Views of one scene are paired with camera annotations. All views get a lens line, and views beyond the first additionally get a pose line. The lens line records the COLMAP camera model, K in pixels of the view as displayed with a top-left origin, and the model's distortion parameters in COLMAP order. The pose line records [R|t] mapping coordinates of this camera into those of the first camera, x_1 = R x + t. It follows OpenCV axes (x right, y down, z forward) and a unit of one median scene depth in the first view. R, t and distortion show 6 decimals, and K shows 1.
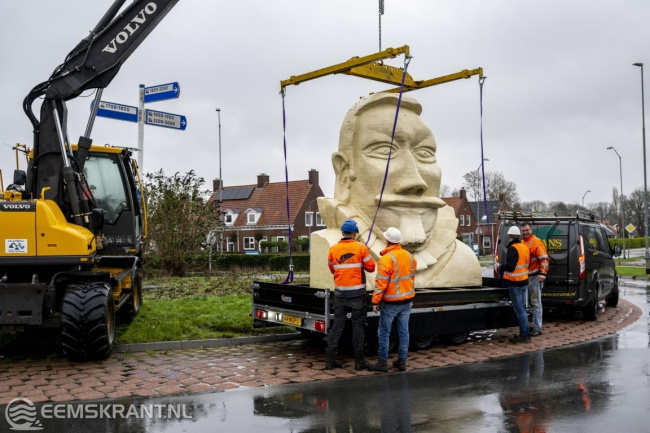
lens RADIAL K [[721.3, 0, 310.7], [0, 721.3, 220.6], [0, 0, 1]] dist [-0.003677, 0.000000]
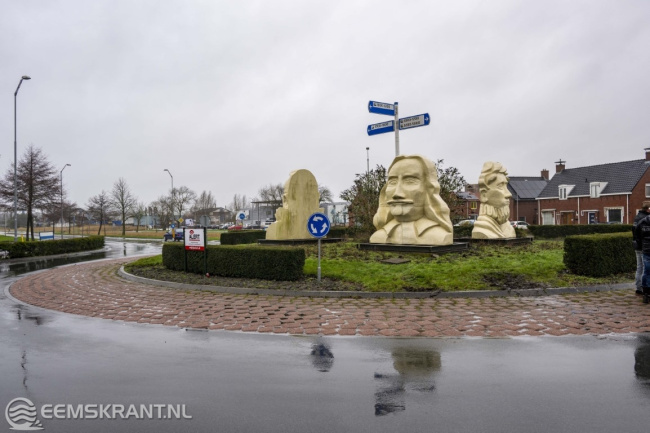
lens RADIAL K [[482.8, 0, 322.1], [0, 482.8, 227.7], [0, 0, 1]] dist [0.013204, -0.000452]
pose [[-0.195782, 0.040252, -0.979821, 1.274537], [0.055961, 0.997988, 0.029816, 0.029268], [0.979049, -0.048994, -0.197640, 1.838058]]
